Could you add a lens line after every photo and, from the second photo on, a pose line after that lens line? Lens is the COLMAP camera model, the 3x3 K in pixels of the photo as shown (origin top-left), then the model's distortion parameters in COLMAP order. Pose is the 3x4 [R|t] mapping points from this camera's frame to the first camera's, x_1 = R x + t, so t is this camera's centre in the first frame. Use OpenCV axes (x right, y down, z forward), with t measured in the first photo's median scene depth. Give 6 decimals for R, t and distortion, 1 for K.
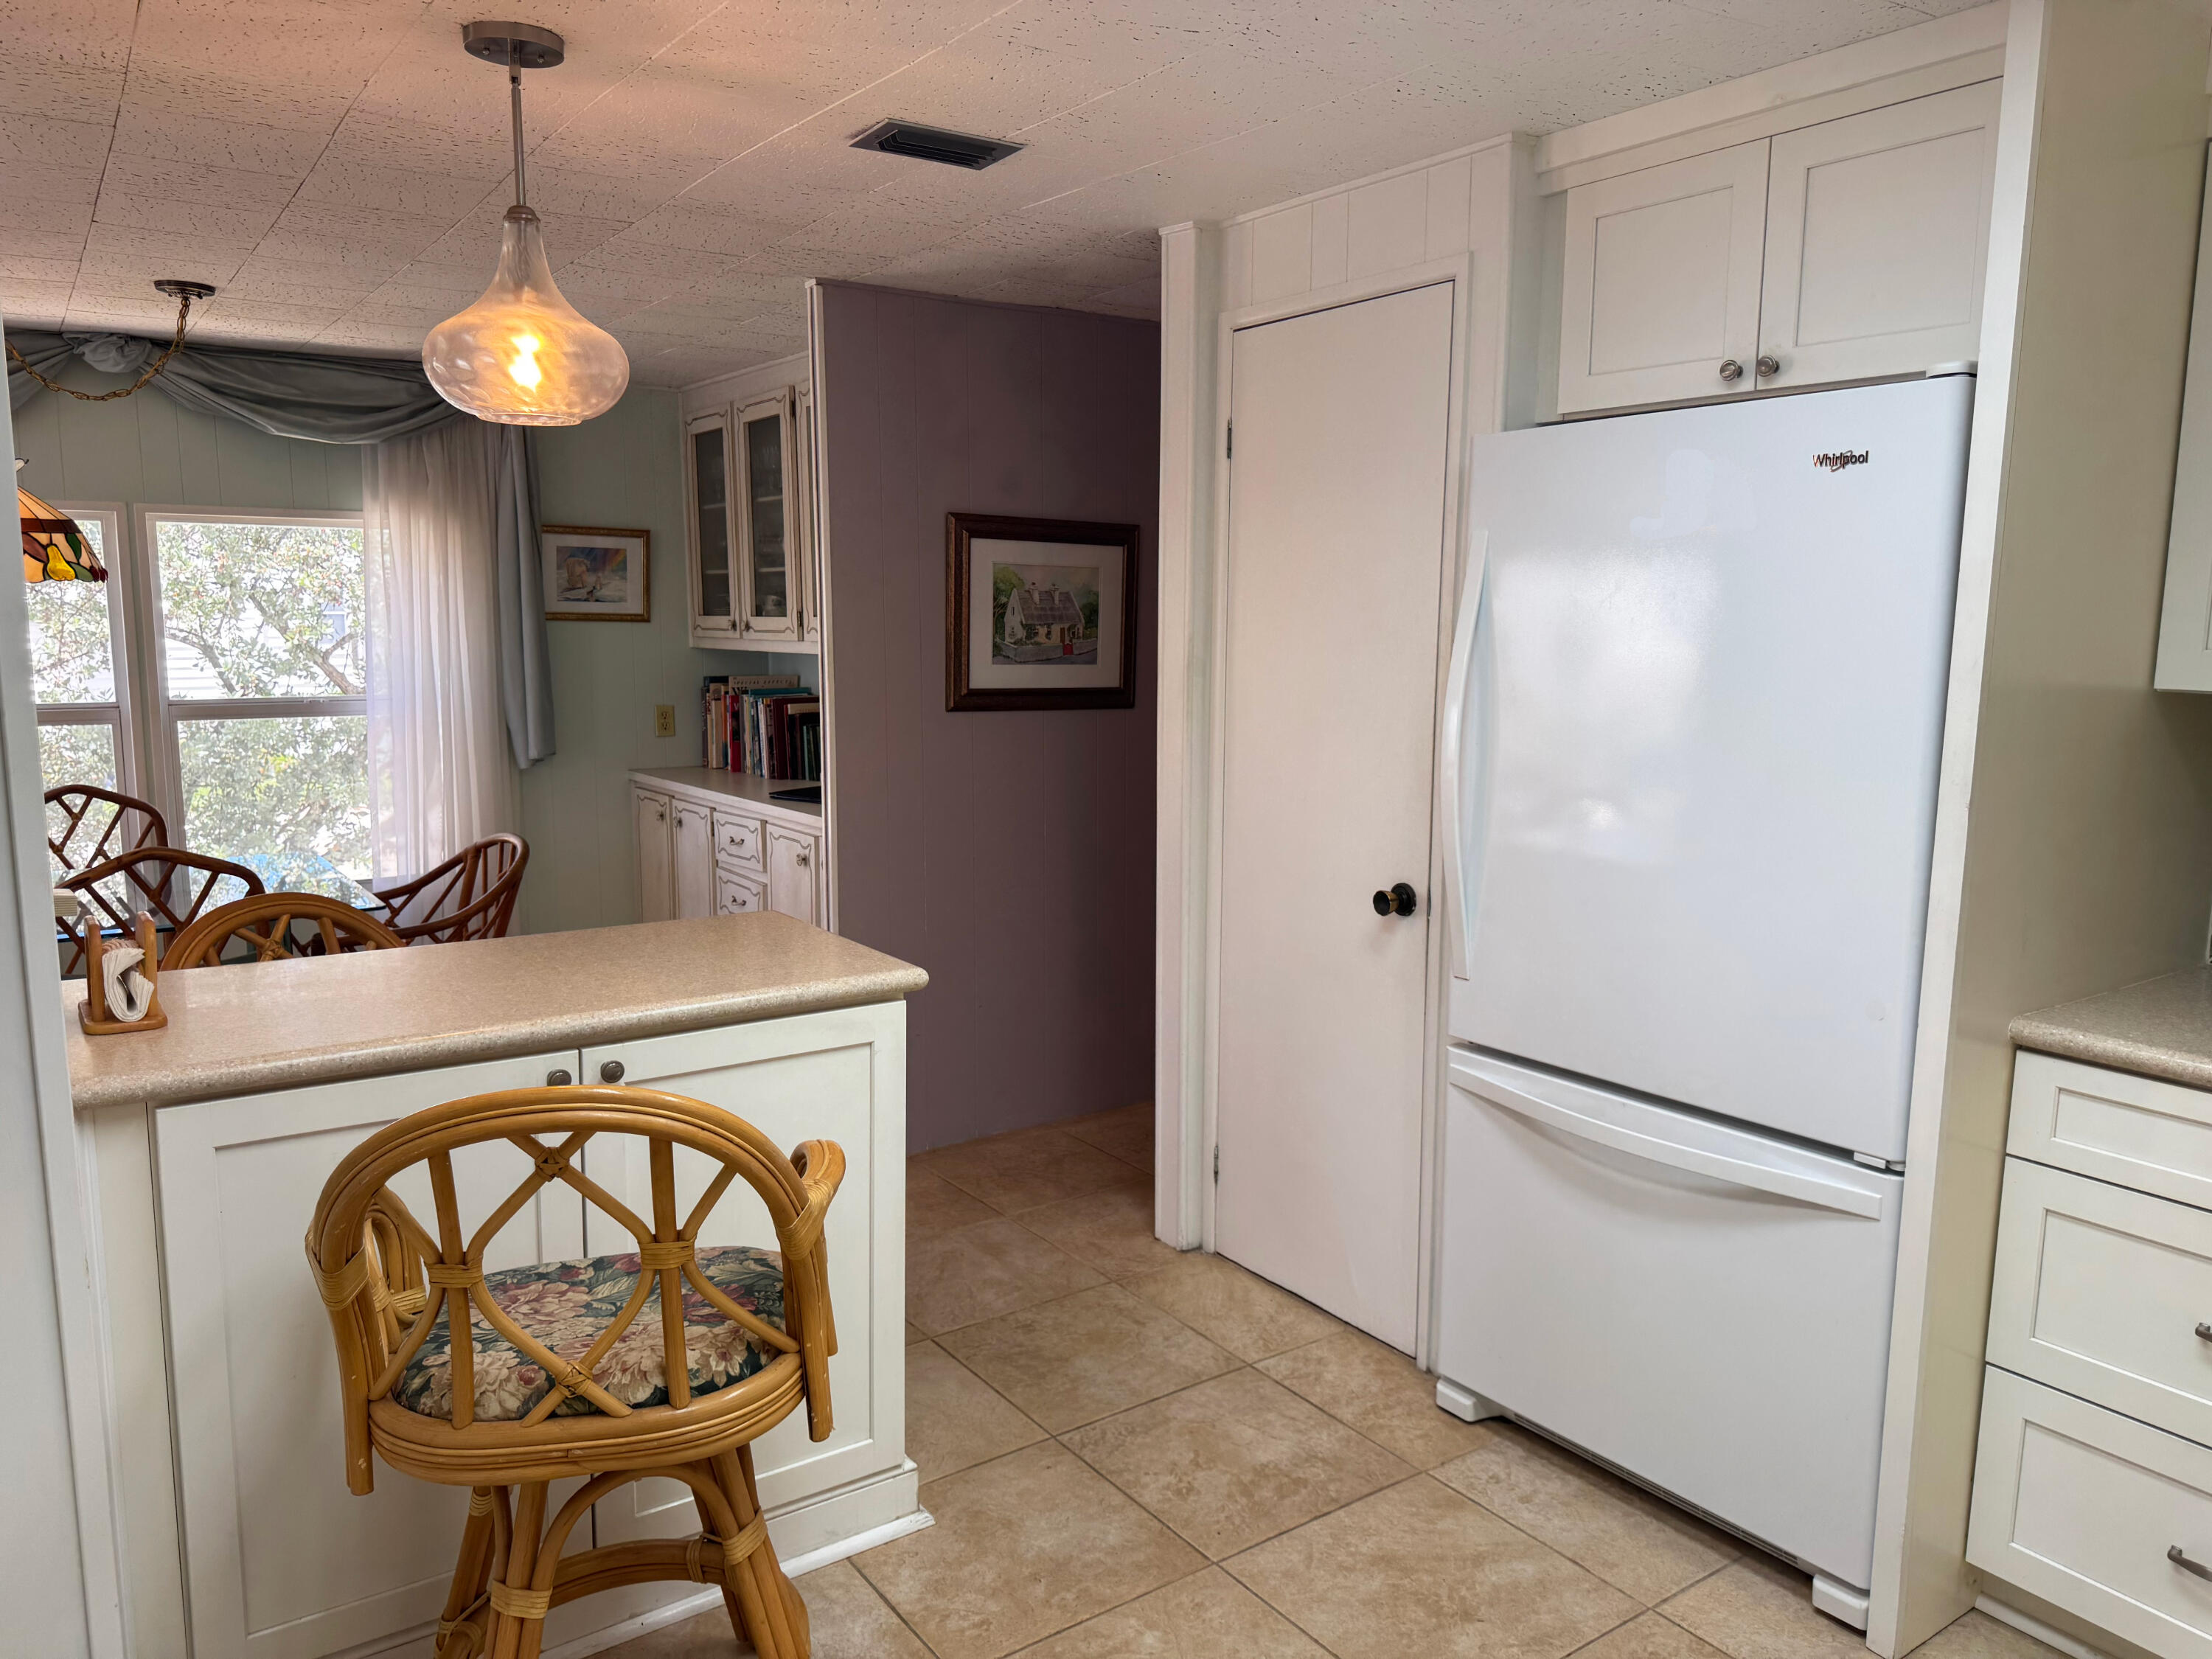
lens RADIAL K [[1590.0, 0, 1109.0], [0, 1590.0, 856.2], [0, 0, 1]] dist [0.042426, -0.043603]
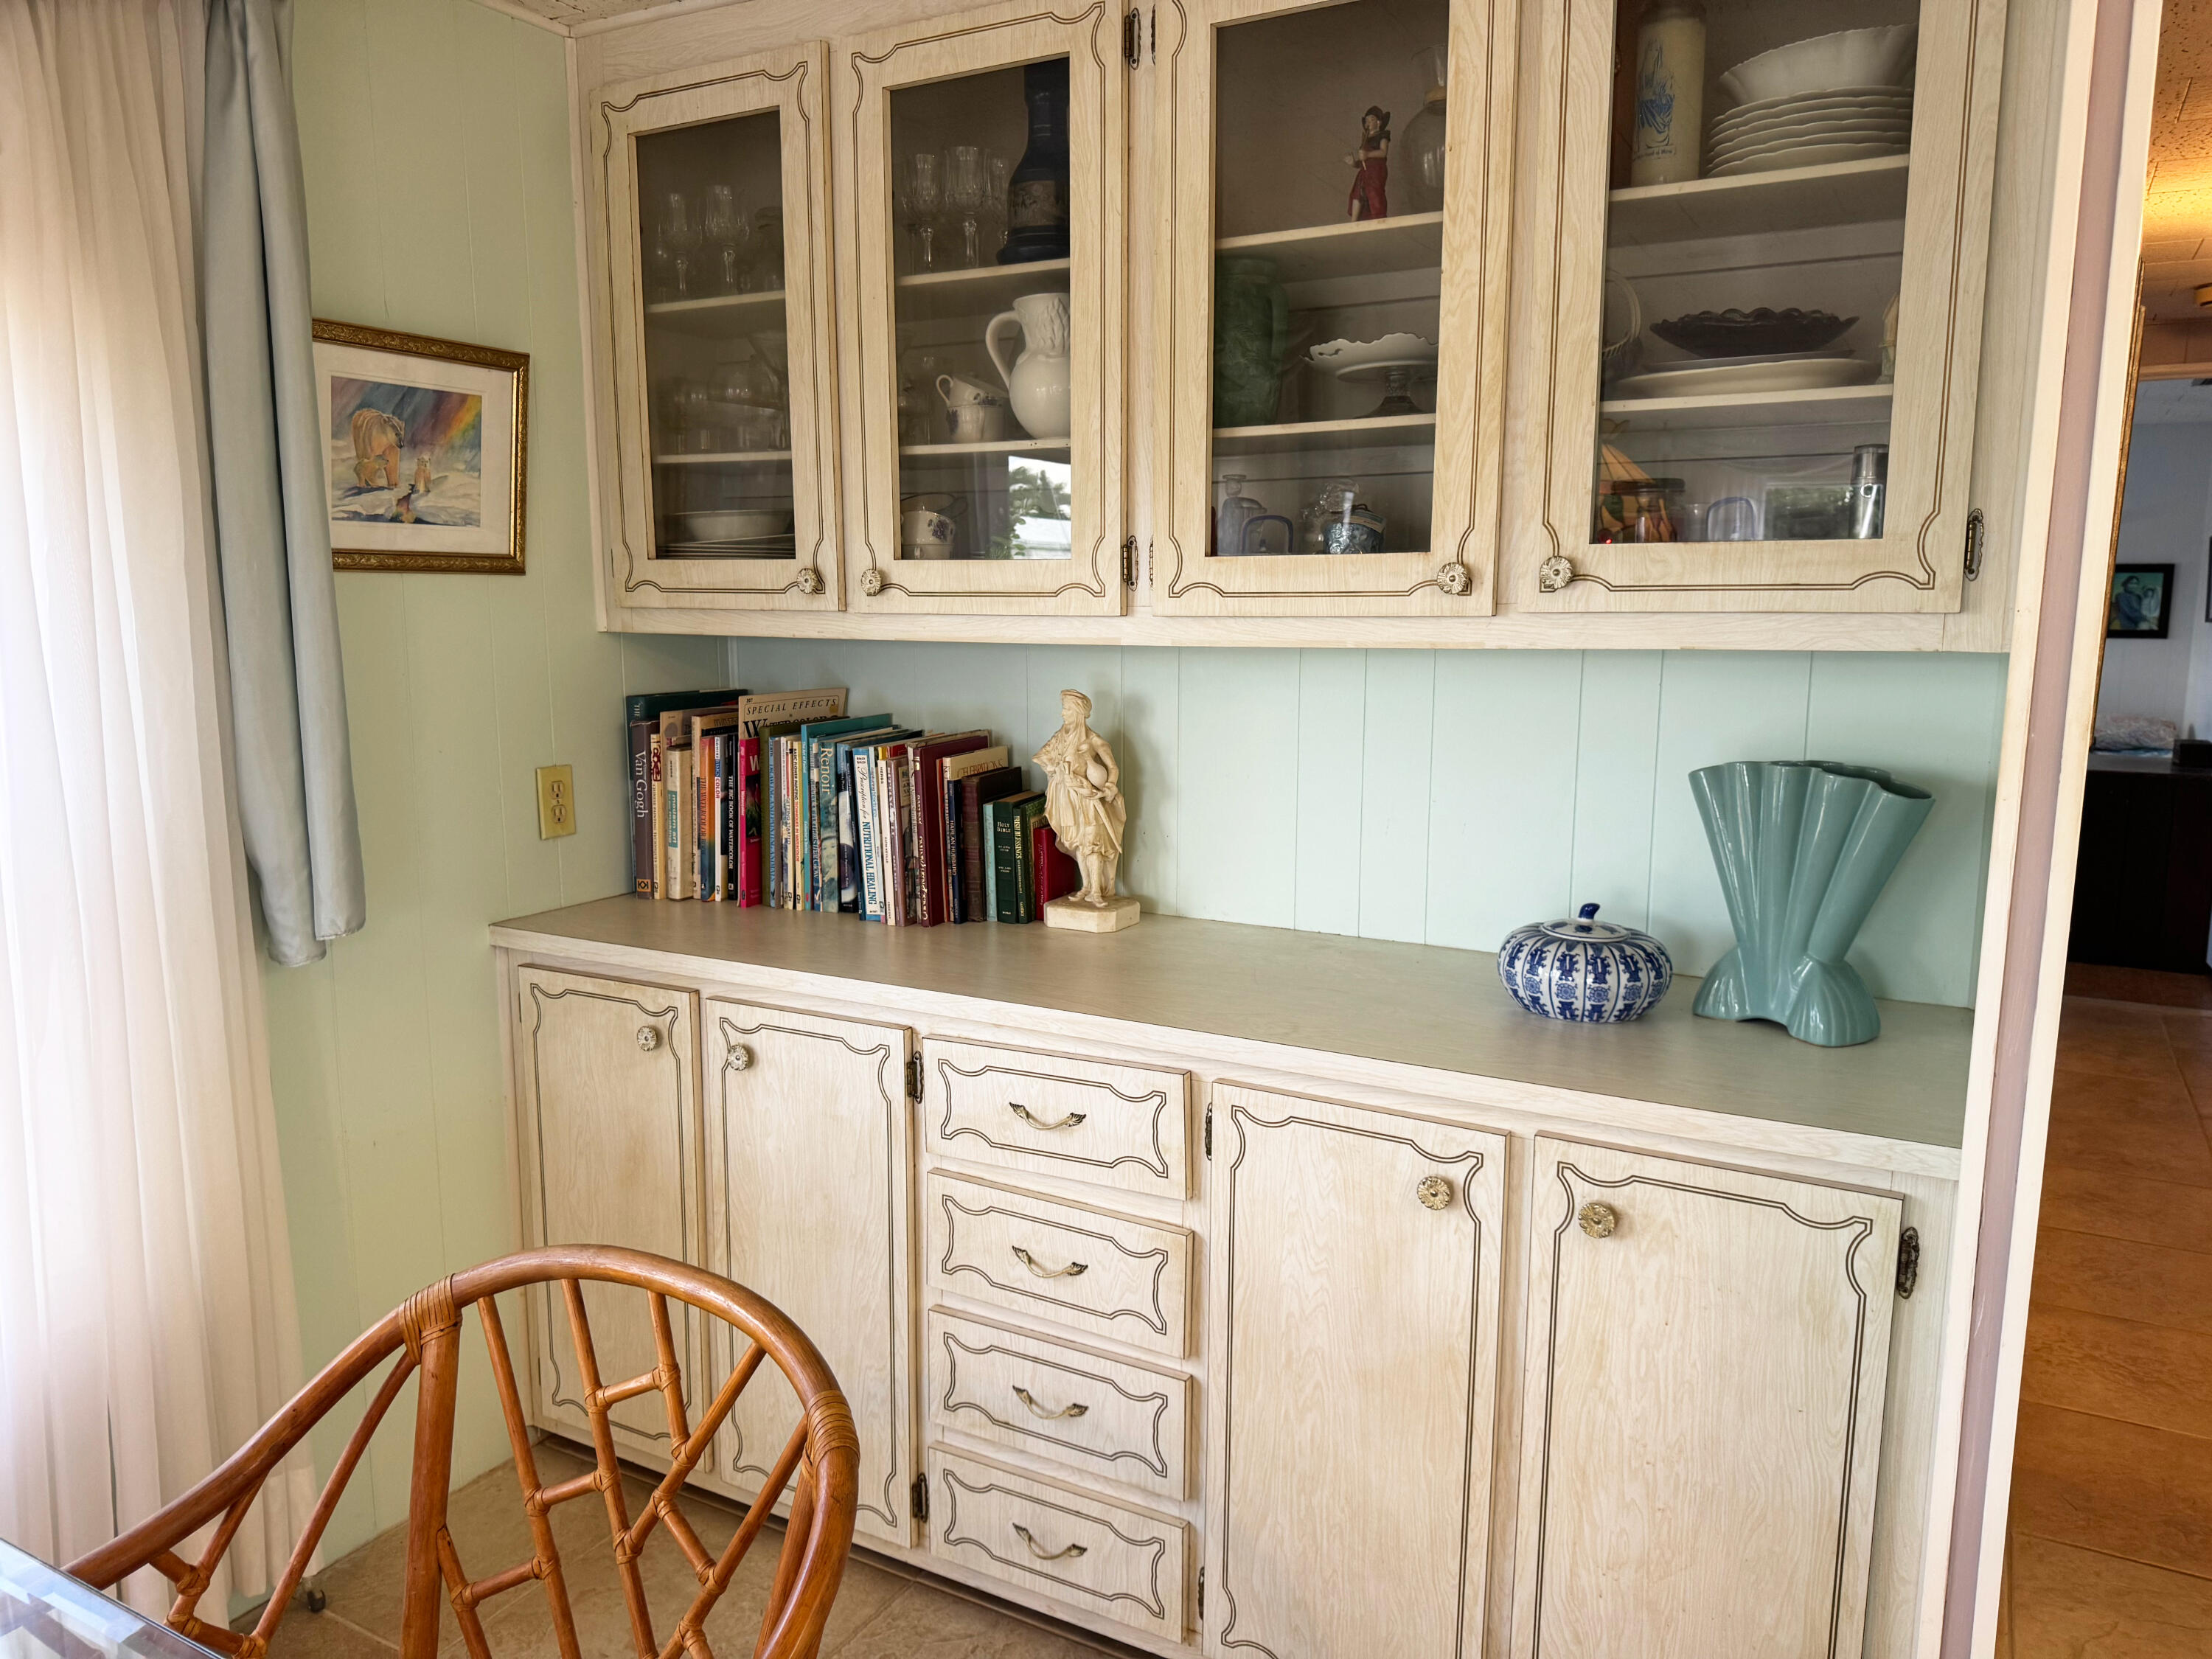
lens RADIAL K [[1590.0, 0, 1109.0], [0, 1590.0, 856.2], [0, 0, 1]] dist [0.042426, -0.043603]
pose [[0.901240, -0.074400, 0.426885, -0.346886], [0.065390, 0.997219, 0.035749, -0.079428], [-0.428357, -0.004304, 0.903599, 0.565749]]
